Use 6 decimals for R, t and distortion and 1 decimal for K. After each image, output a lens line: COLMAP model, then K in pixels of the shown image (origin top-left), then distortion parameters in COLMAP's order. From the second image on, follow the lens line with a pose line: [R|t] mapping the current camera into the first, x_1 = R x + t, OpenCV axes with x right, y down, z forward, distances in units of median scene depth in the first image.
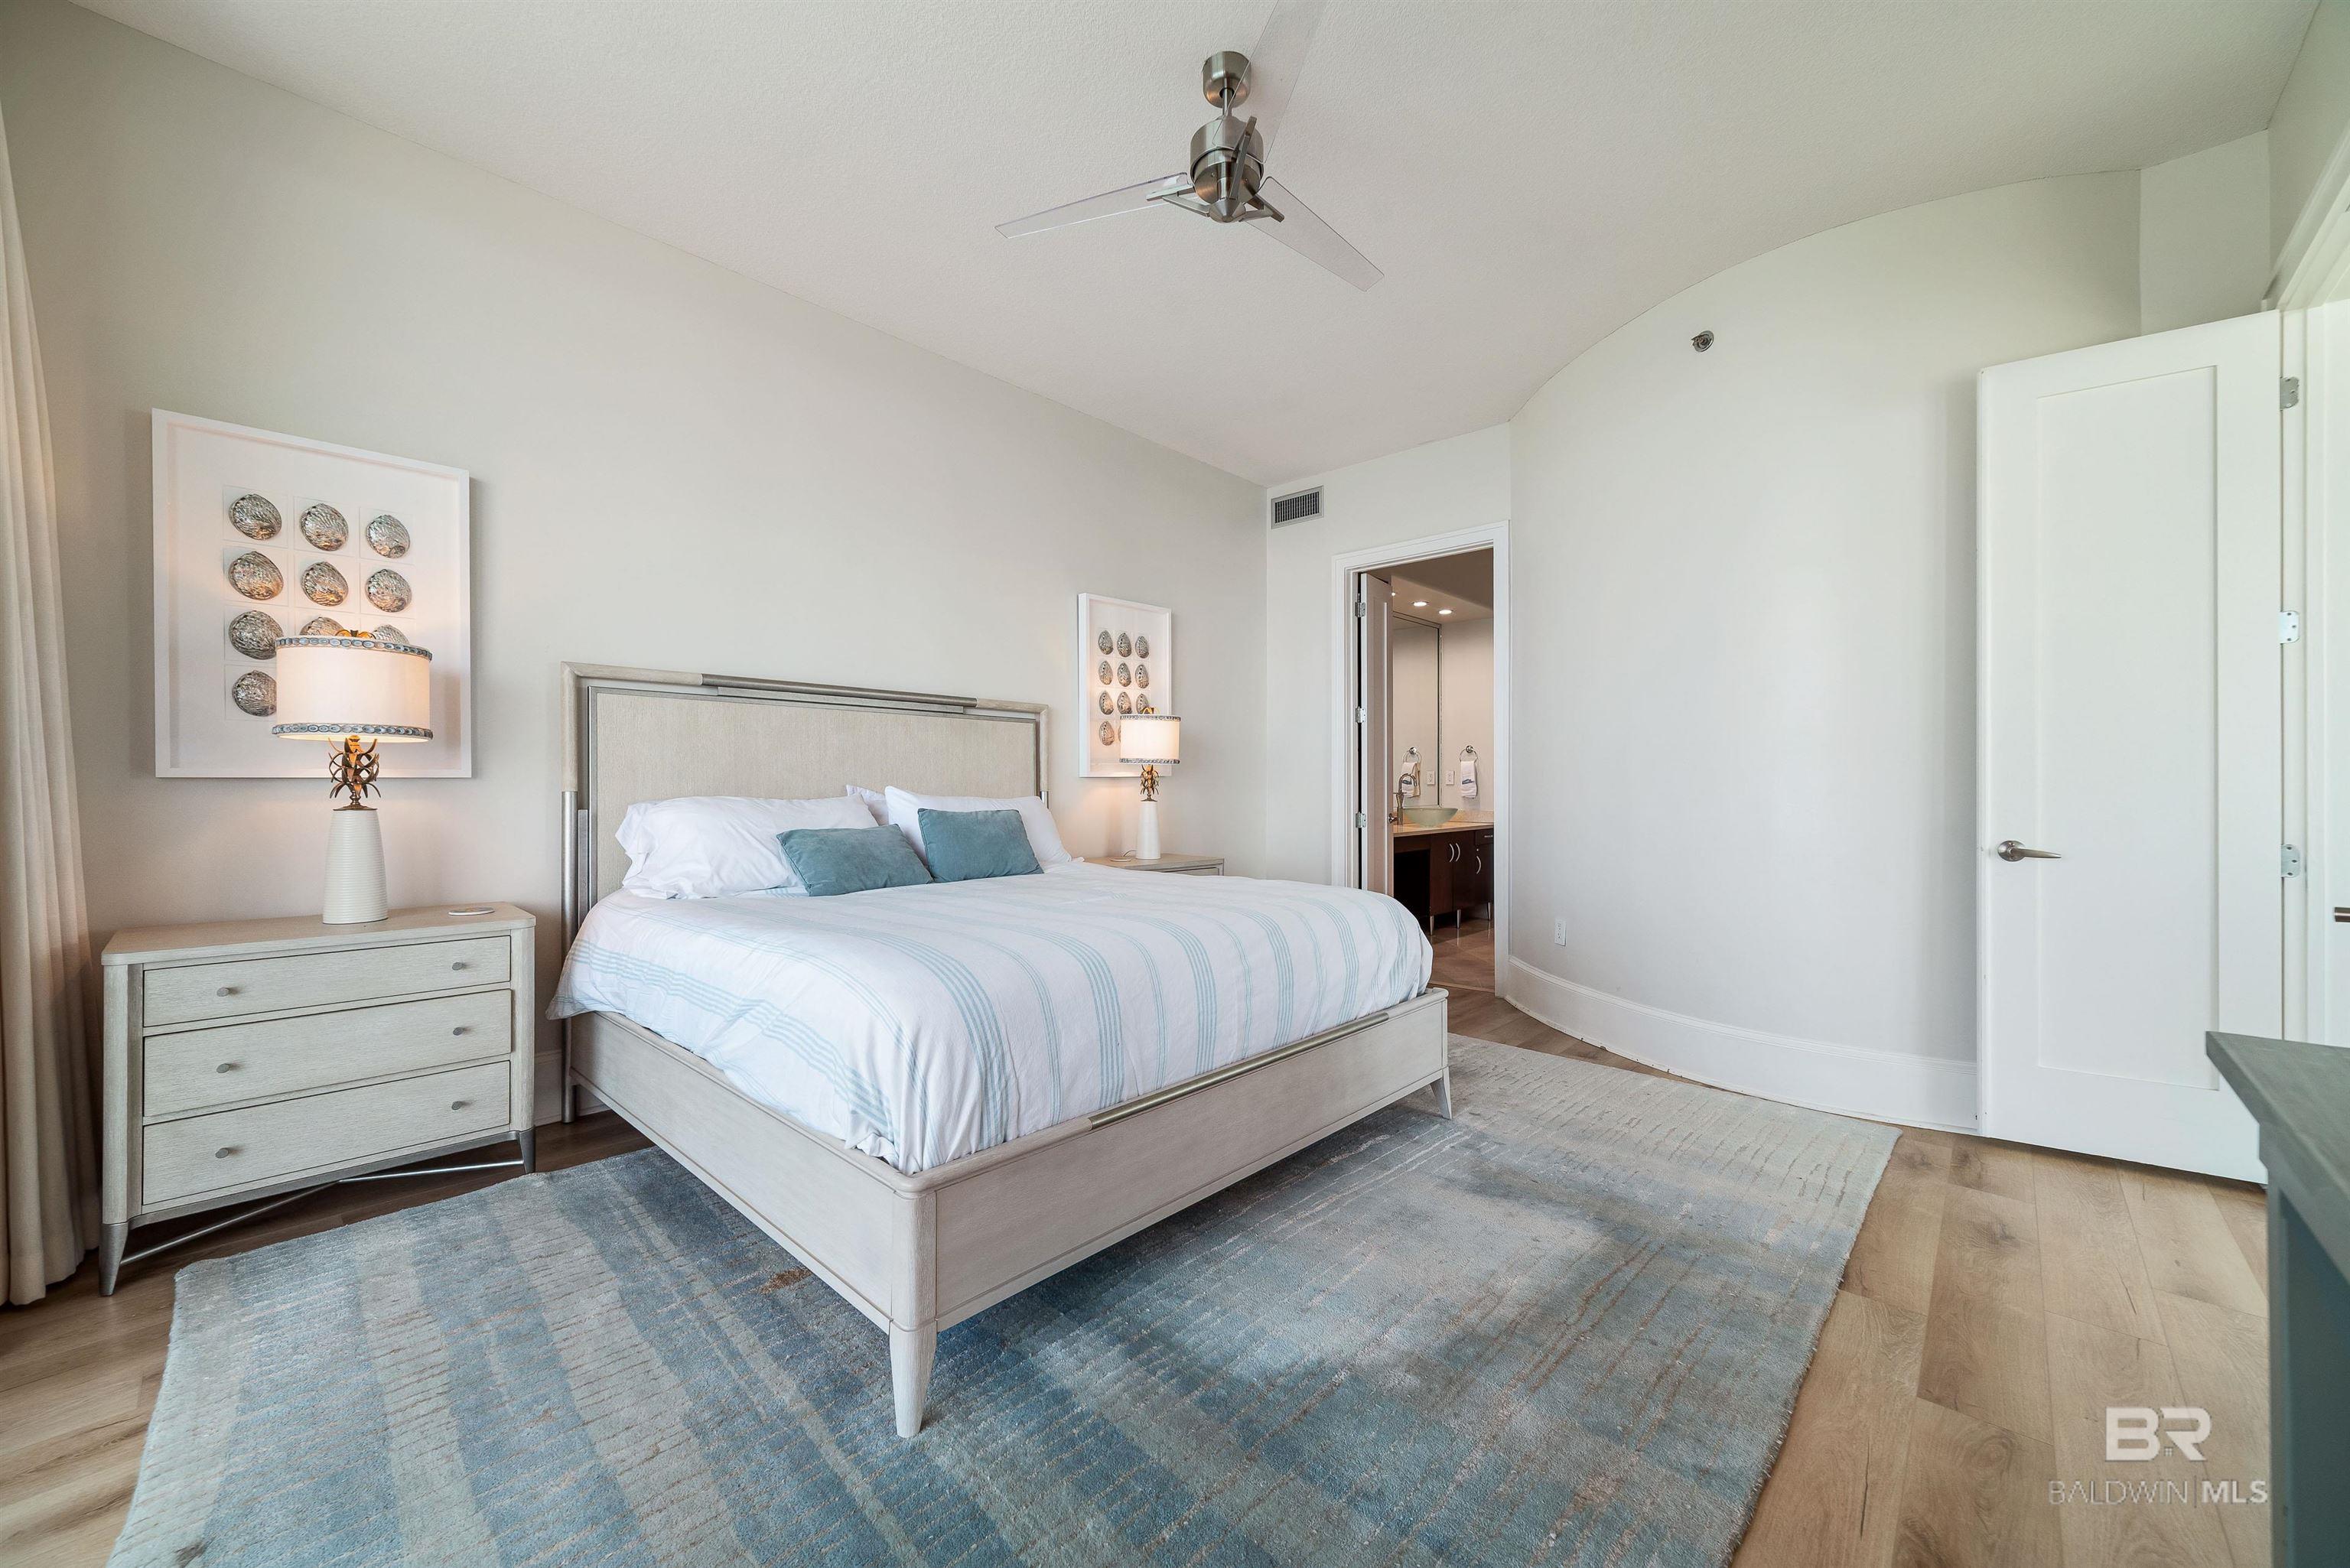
lens RADIAL K [[907.0, 0, 1172.6], [0, 907.0, 739.1], [0, 0, 1]] dist [0.002133, 0.000364]
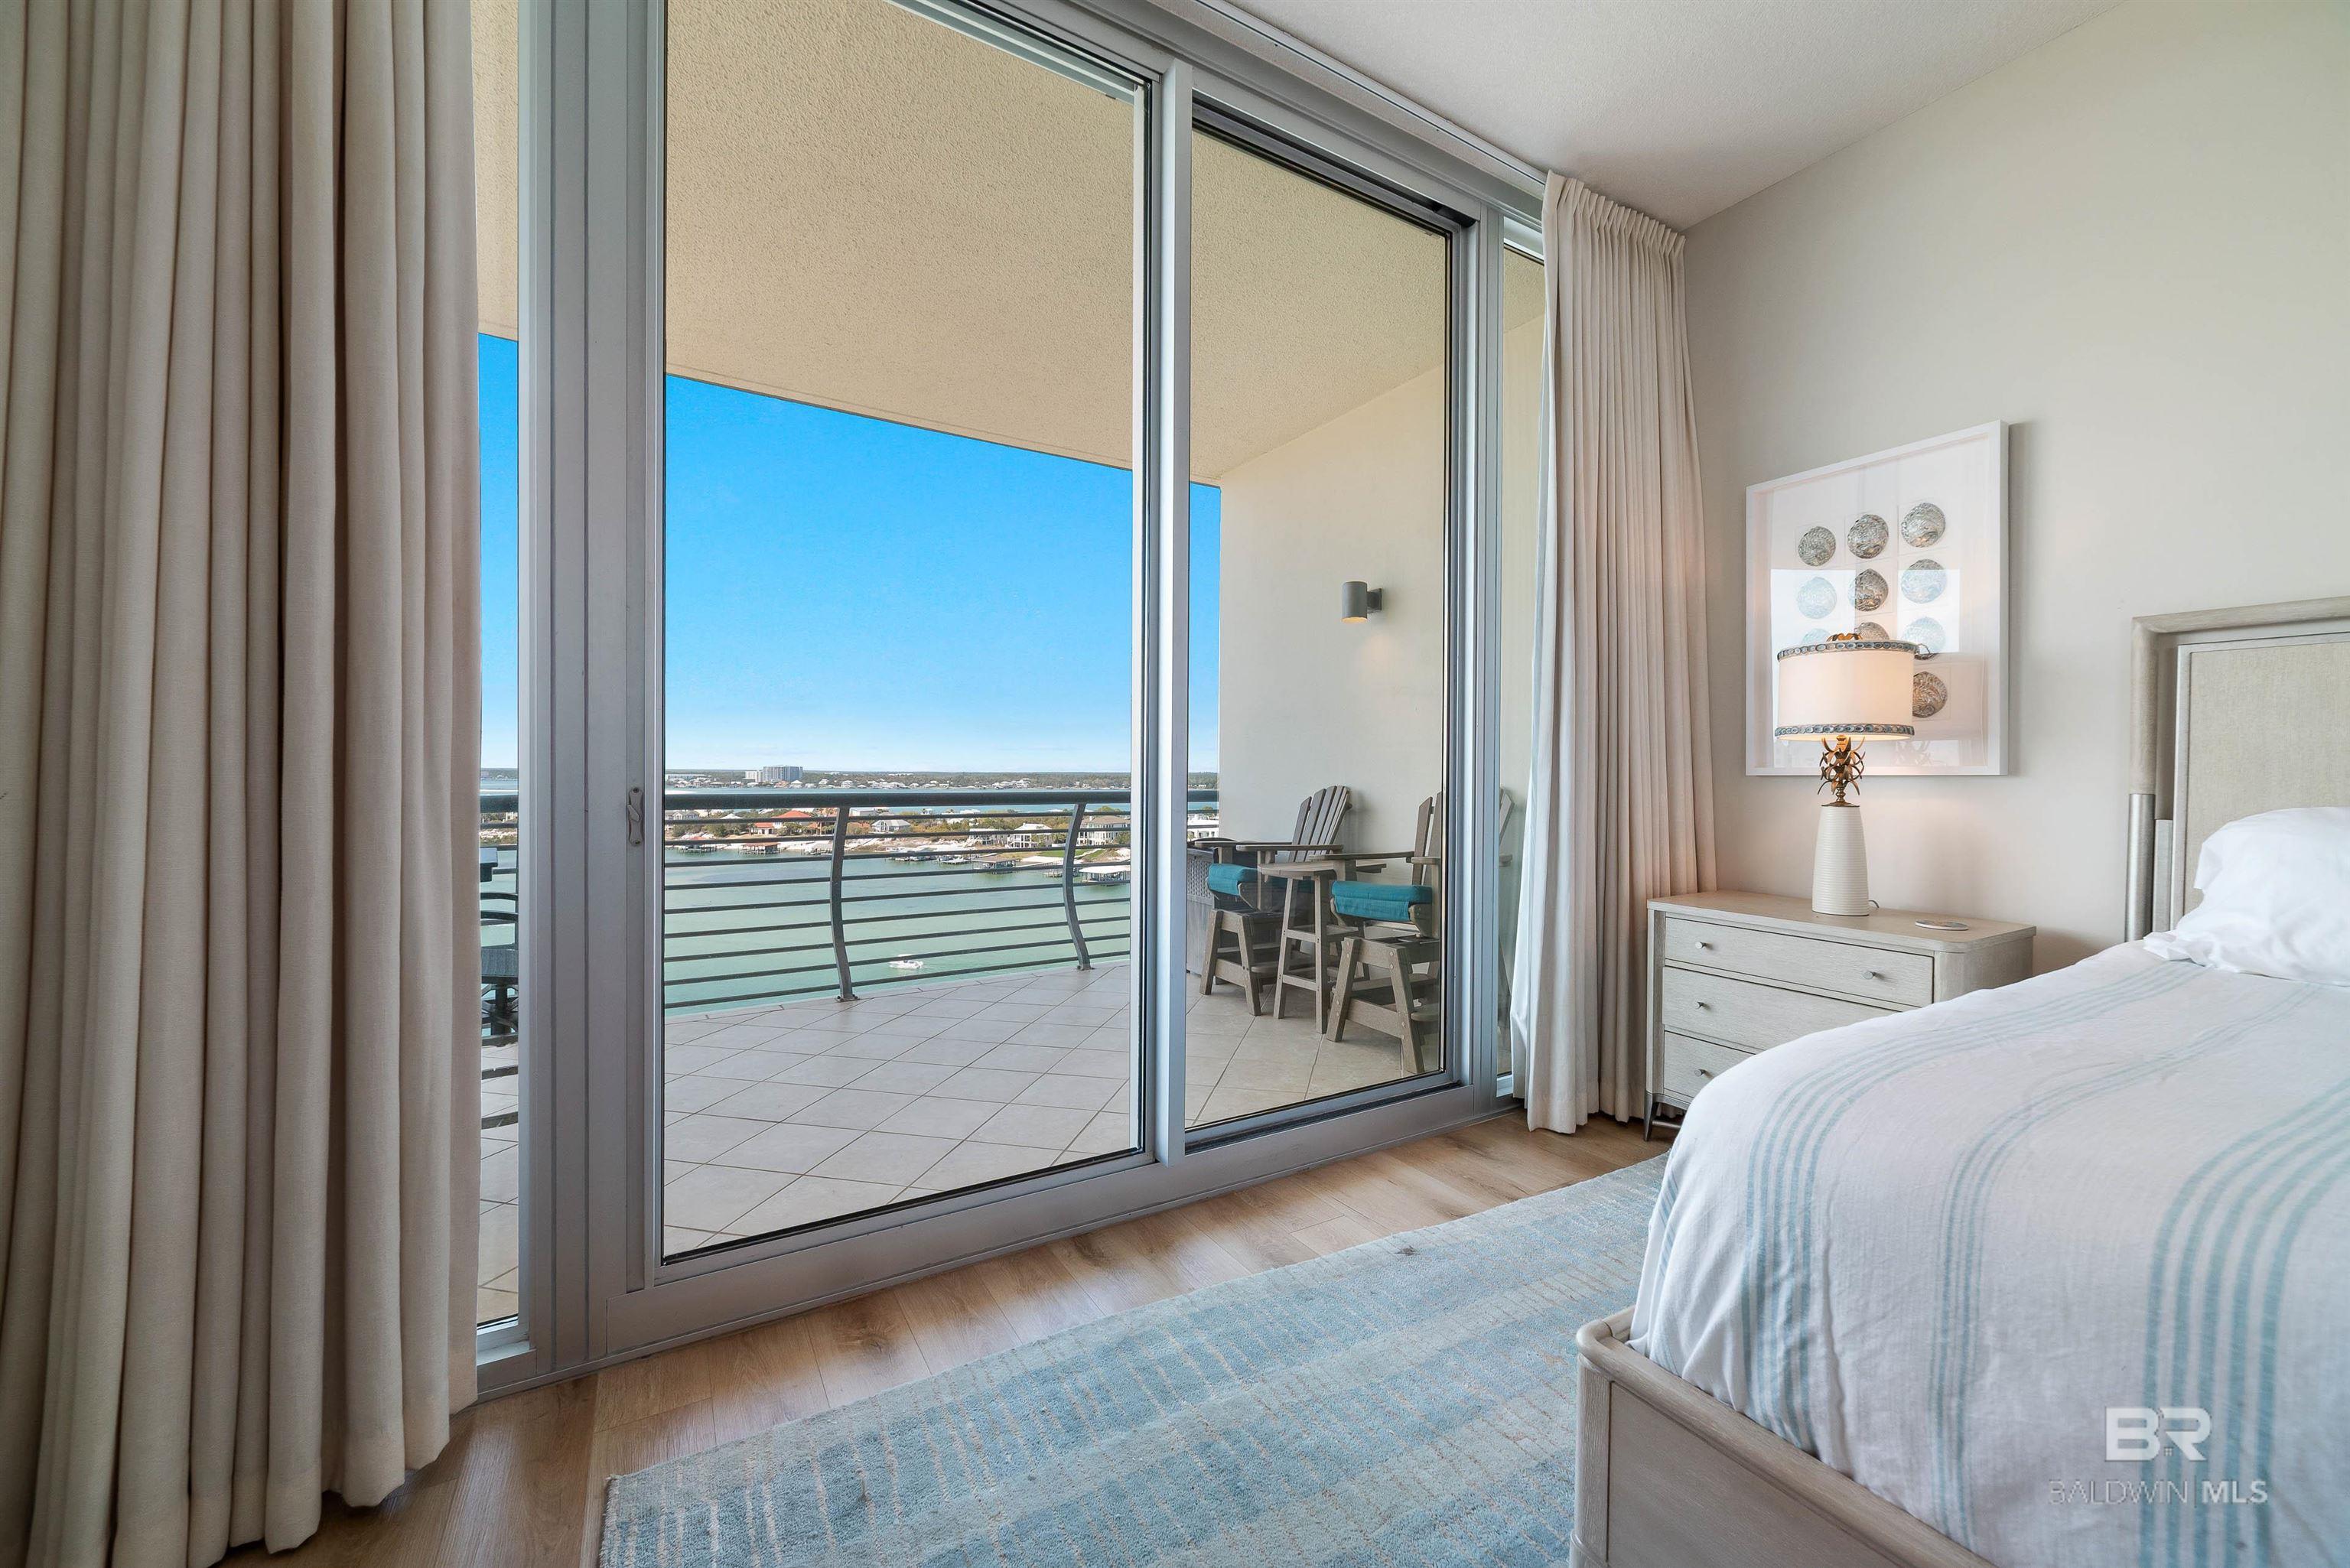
lens RADIAL K [[916.6, 0, 1188.4], [0, 916.6, 744.4], [0, 0, 1]] dist [-0.000140, -0.000003]
pose [[-0.297087, -0.034650, -0.954222, 0.305520], [0.037343, 0.998155, -0.047872, 0.027887], [0.954120, -0.049856, -0.295245, 0.562962]]
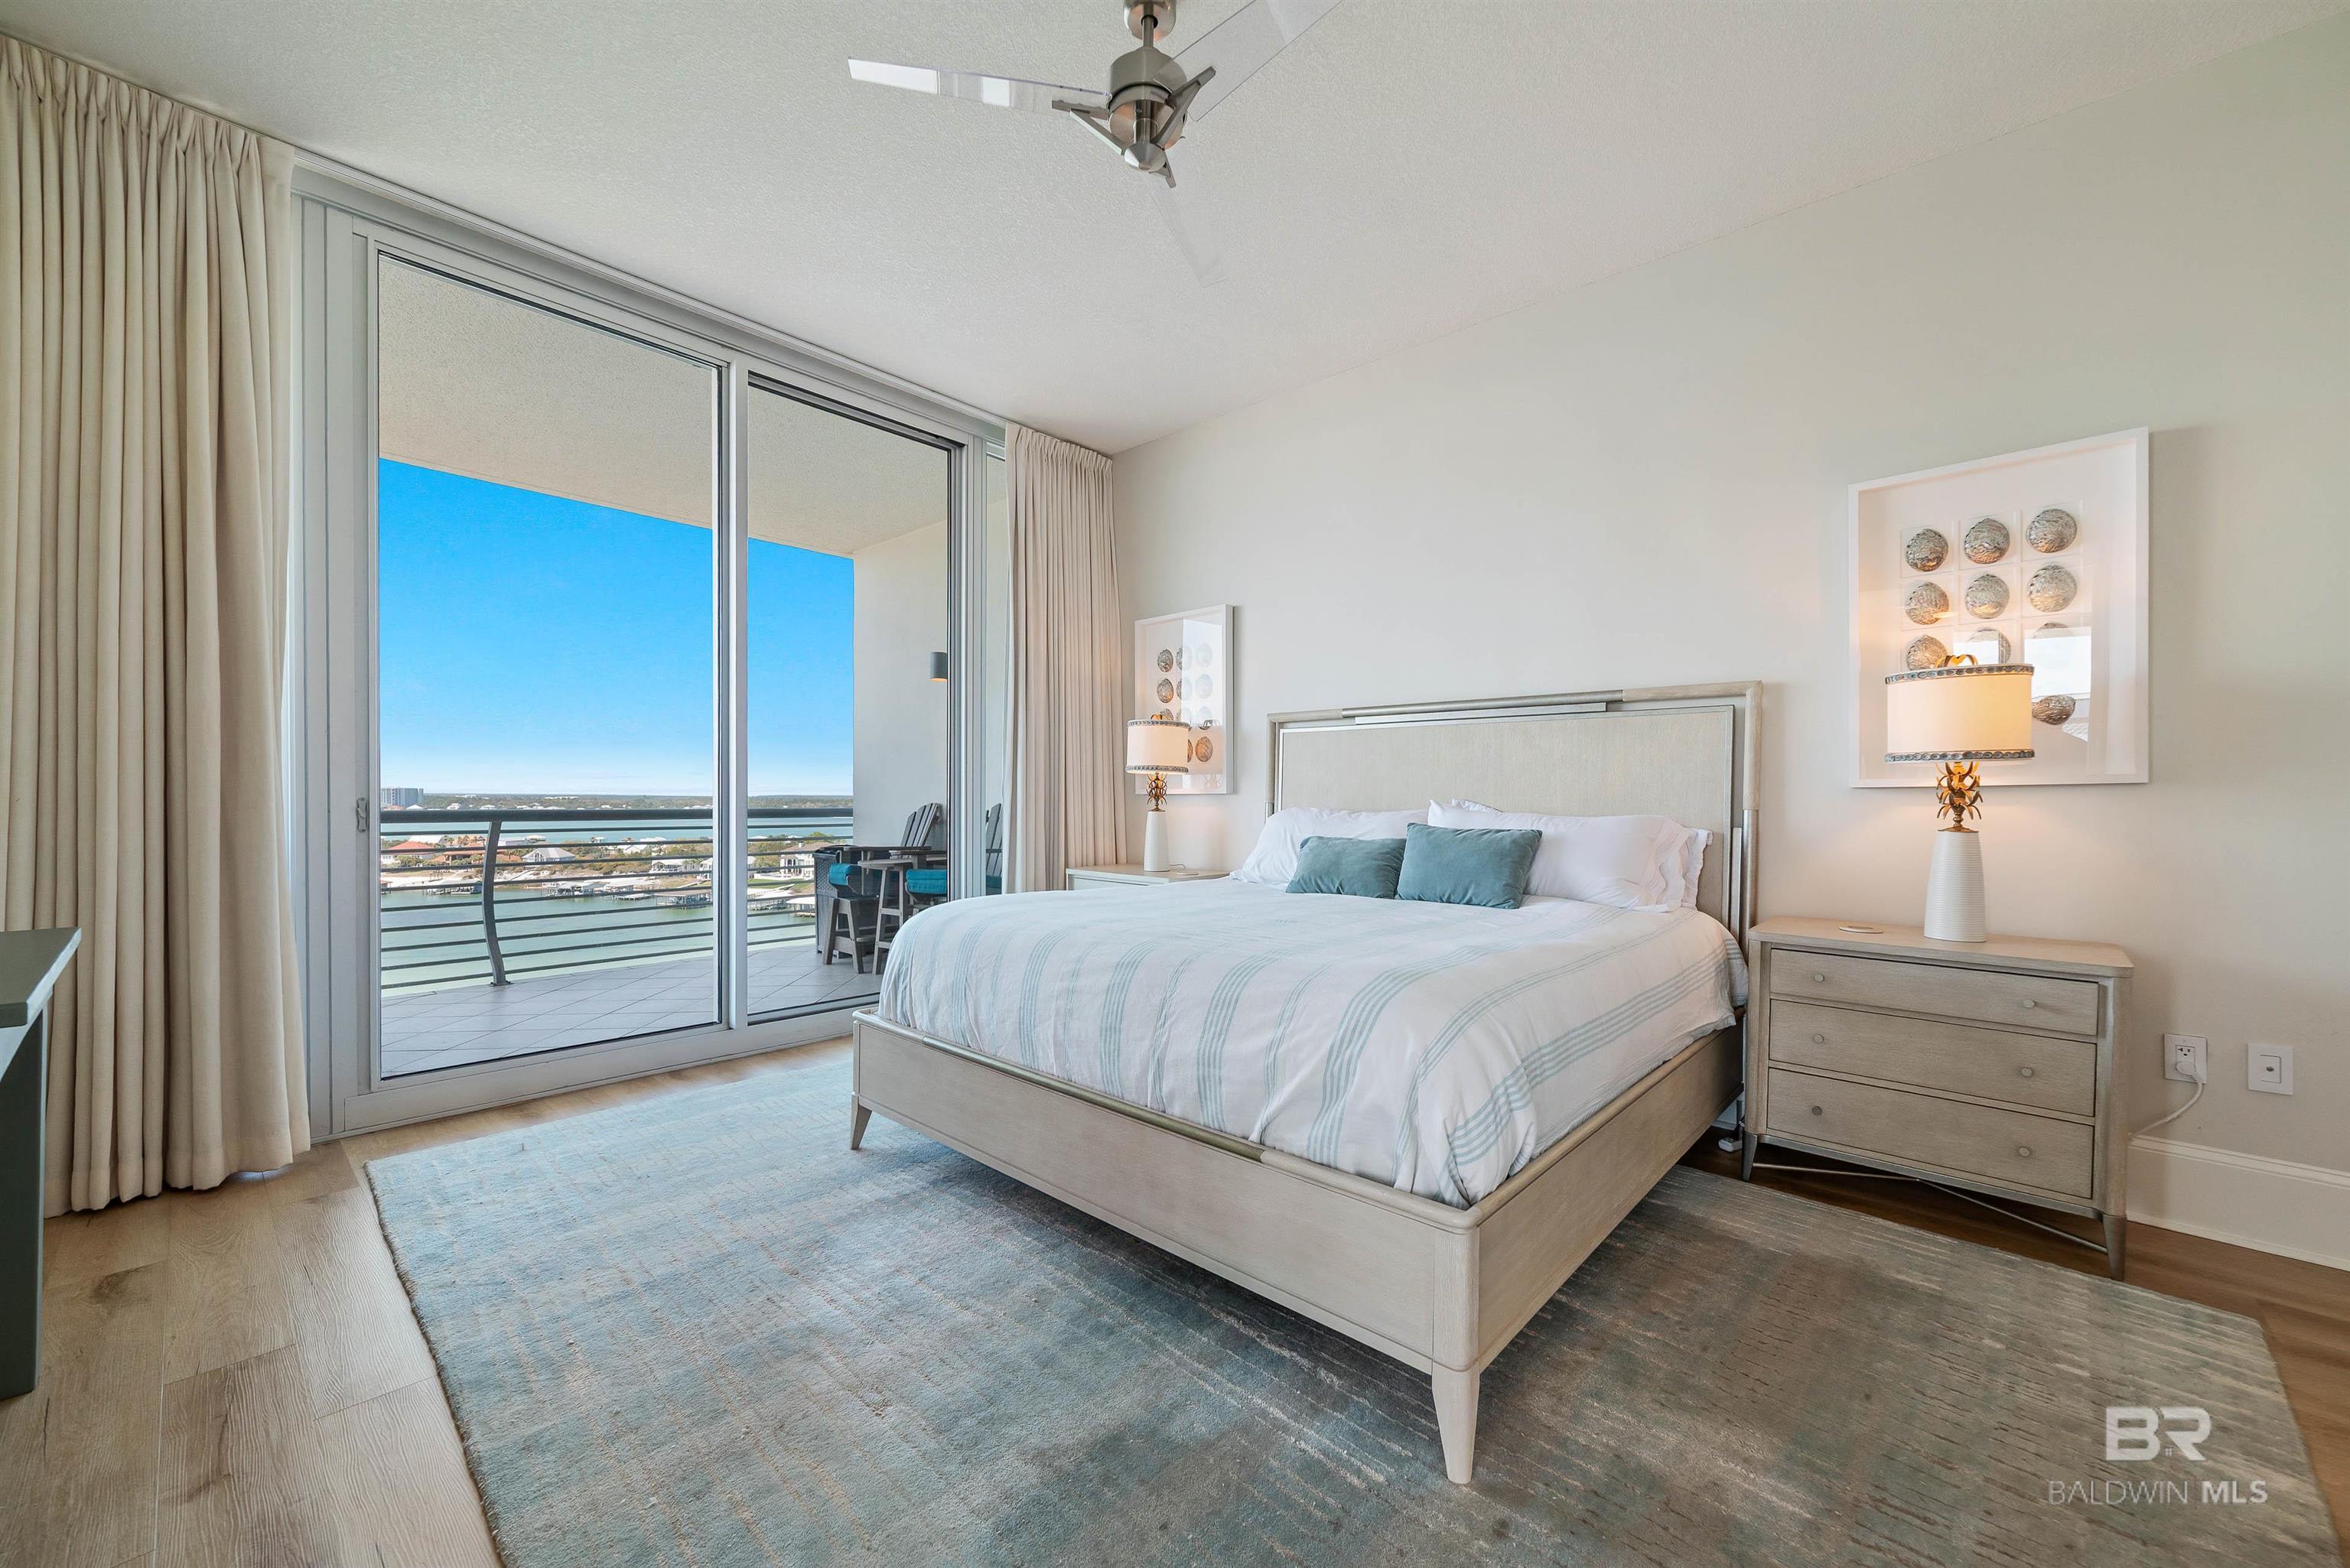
lens RADIAL K [[901.7, 0, 1176.2], [0, 901.7, 787.8], [0, 0, 1]] dist [0.001987, 0.000468]
pose [[-0.006626, -0.013535, -0.999886, 0.911484], [0.041153, 0.999058, -0.013797, 0.055931], [0.999131, -0.041240, -0.006063, 1.002639]]
